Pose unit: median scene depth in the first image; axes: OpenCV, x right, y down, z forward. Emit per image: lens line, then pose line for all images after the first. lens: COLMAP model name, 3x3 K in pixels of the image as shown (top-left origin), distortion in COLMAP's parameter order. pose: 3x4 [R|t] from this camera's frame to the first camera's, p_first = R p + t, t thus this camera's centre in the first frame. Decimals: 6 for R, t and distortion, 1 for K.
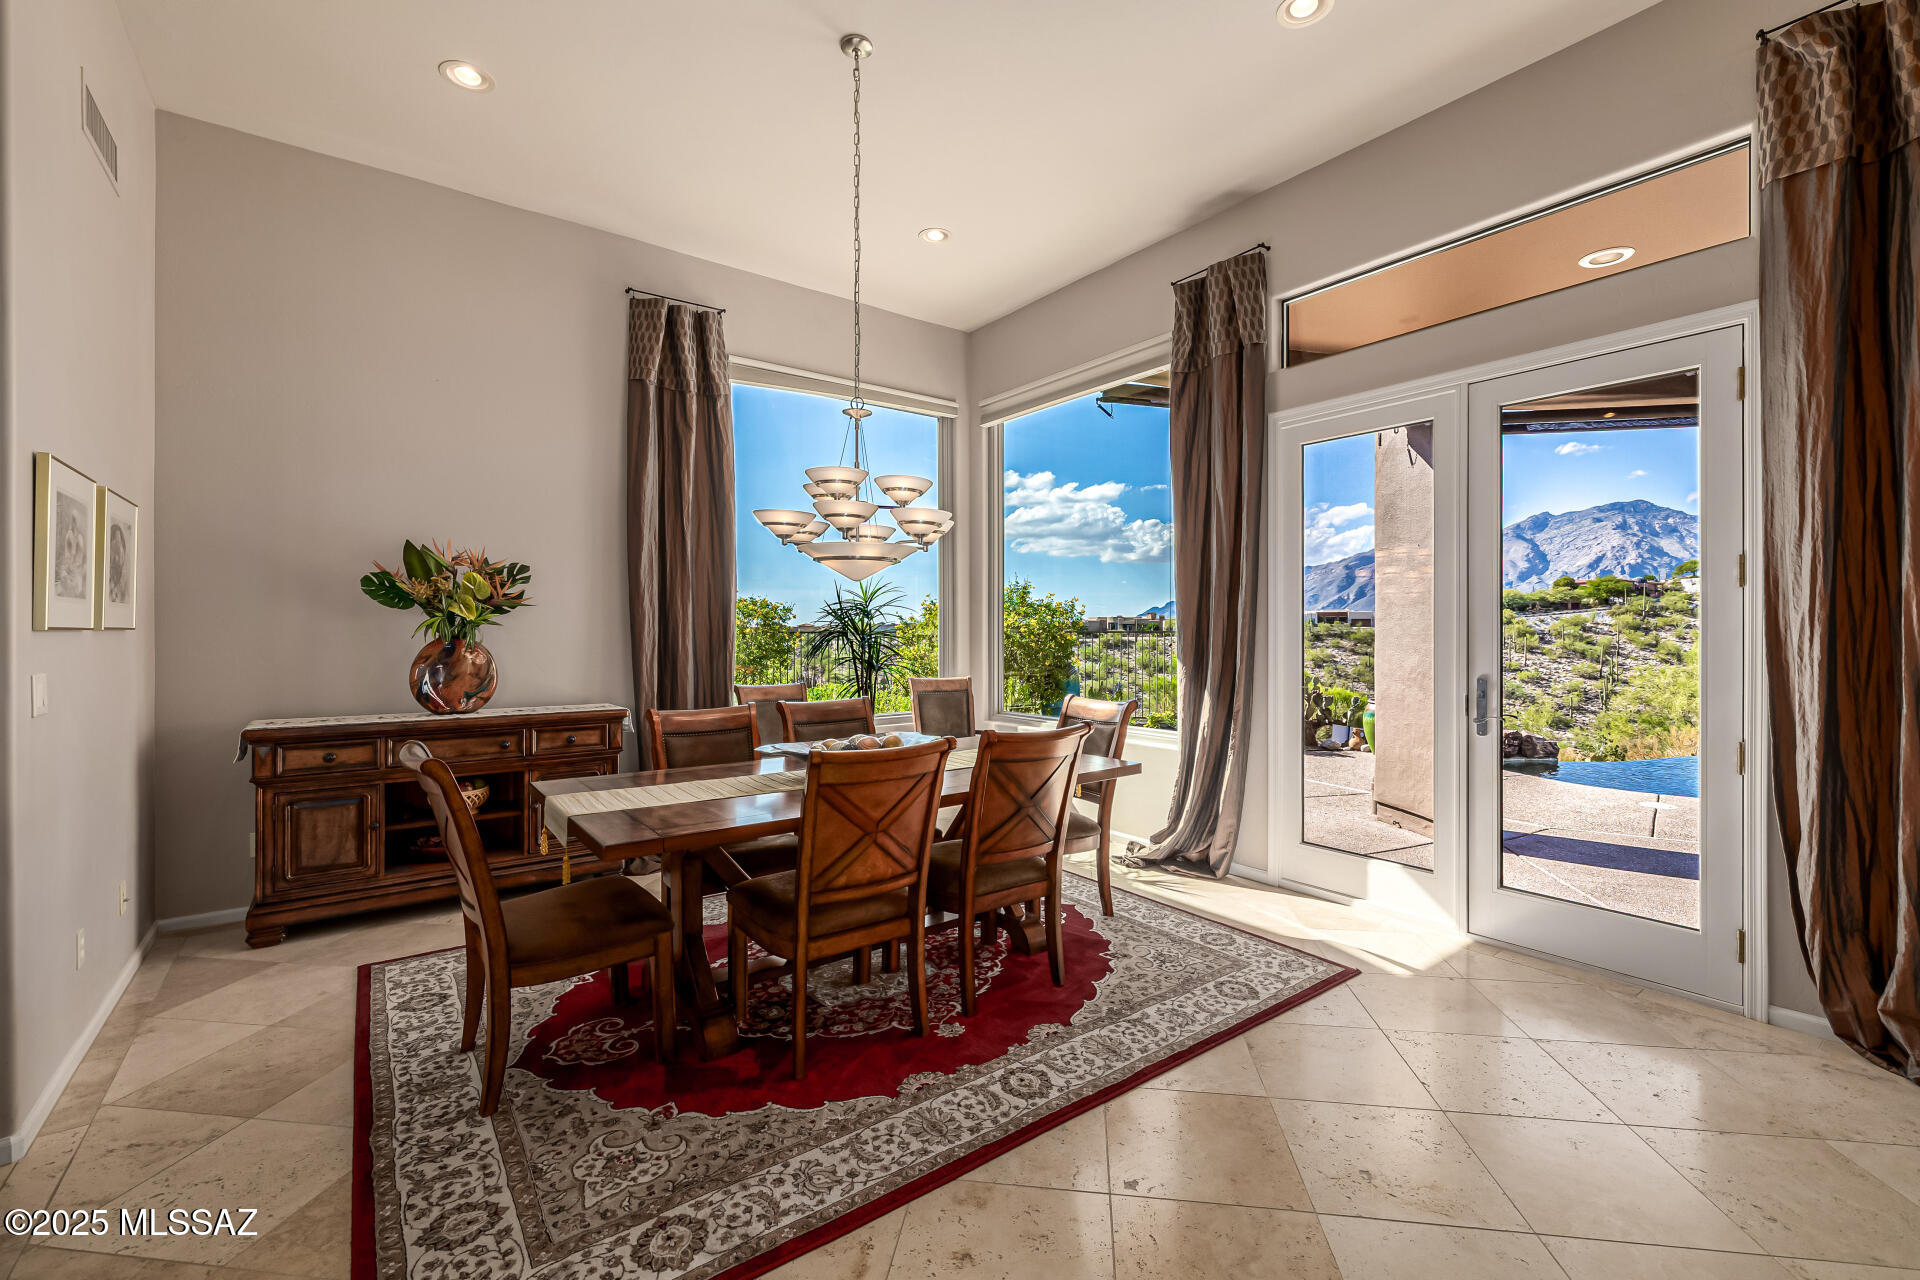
lens RADIAL K [[819.2, 0, 968.1], [0, 819.2, 627.4], [0, 0, 1]] dist [0.003804, -0.000947]
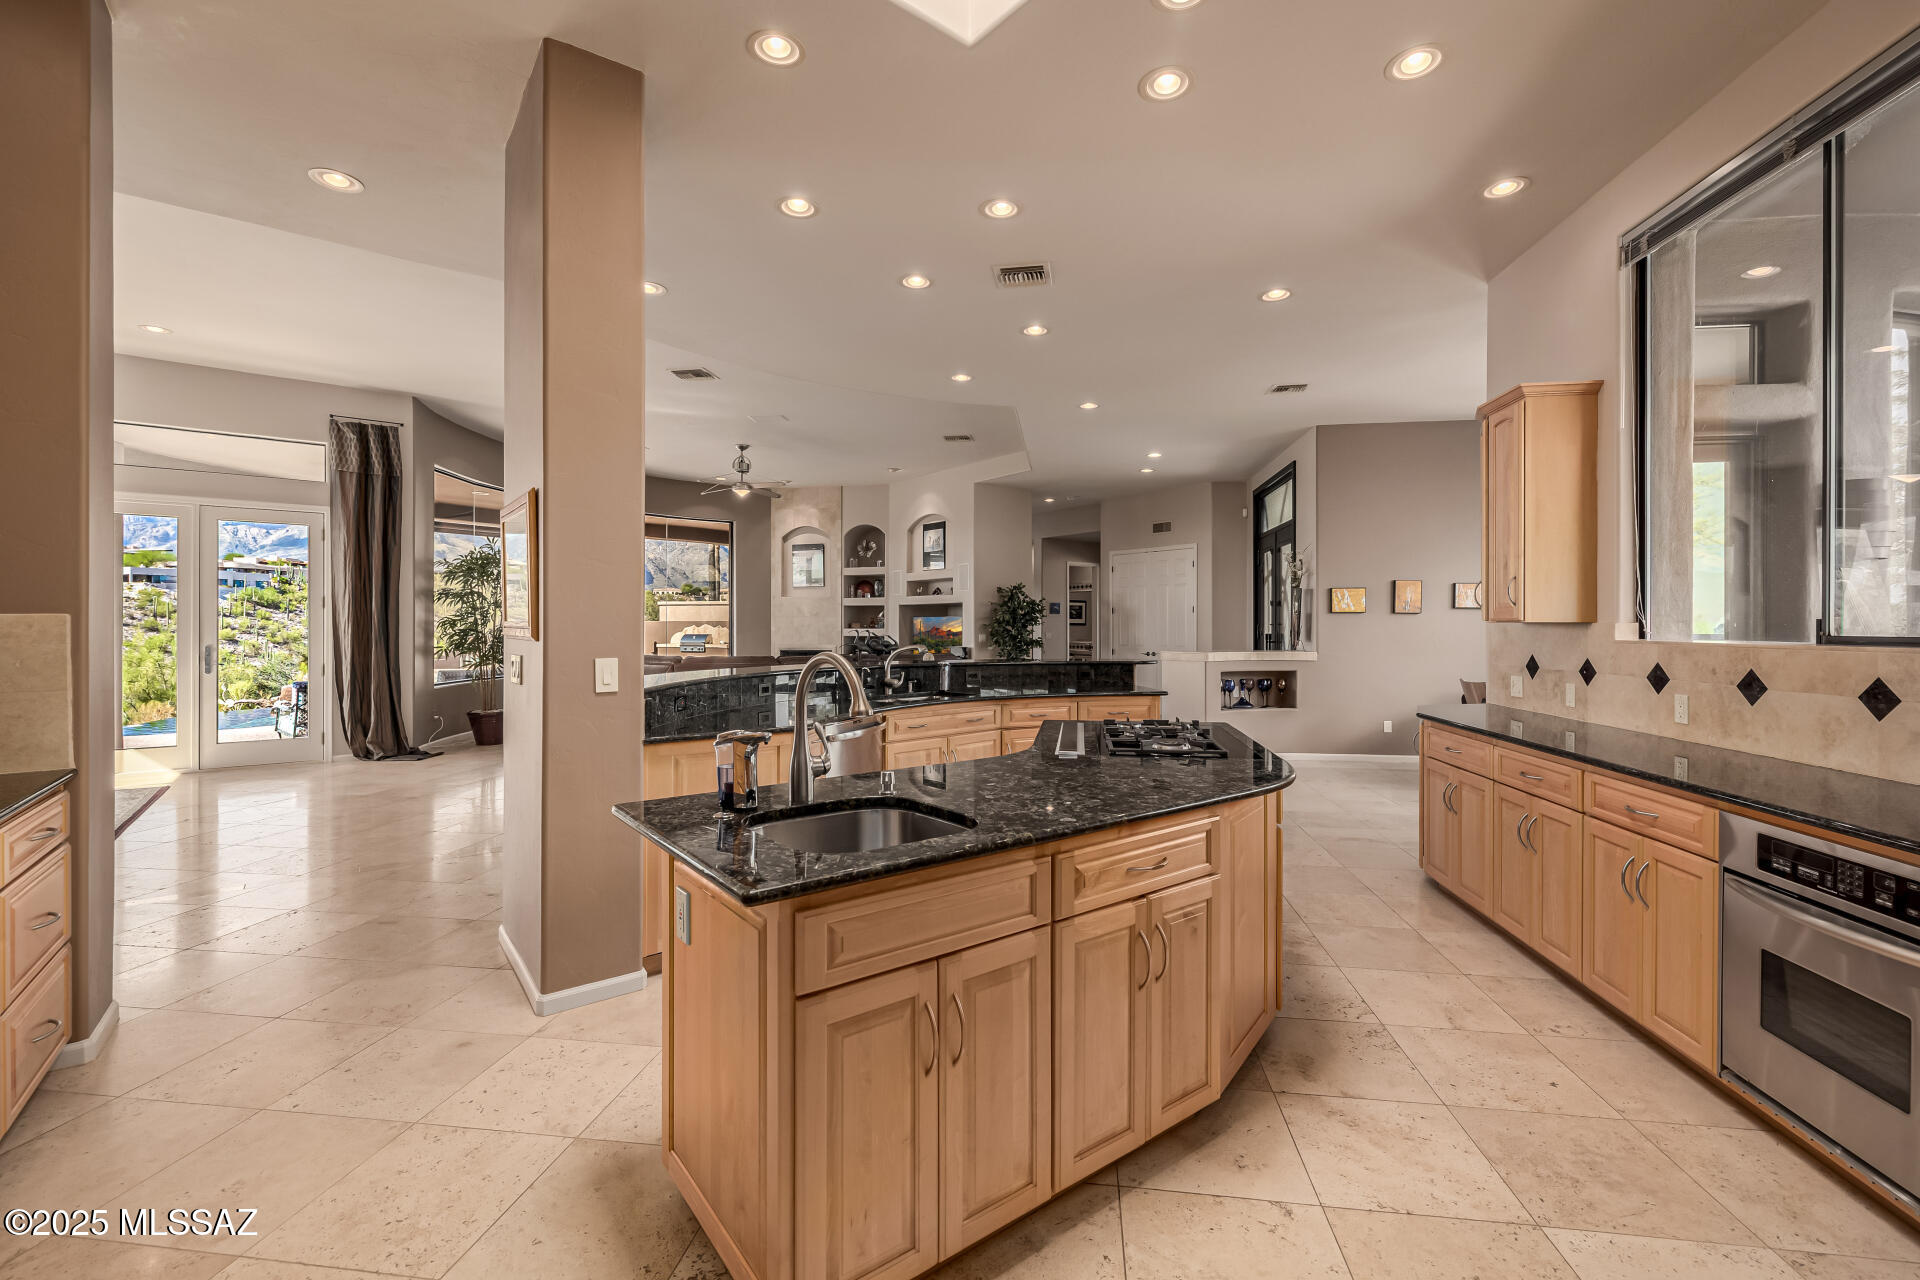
lens RADIAL K [[819.2, 0, 955.3], [0, 819.2, 629.0], [0, 0, 1]] dist [0.003804, -0.000947]
pose [[0.008437, -0.002495, 0.999961, -0.942702], [-0.006363, 0.999977, 0.002549, -0.000563], [-0.999944, -0.006384, 0.008421, -0.600706]]
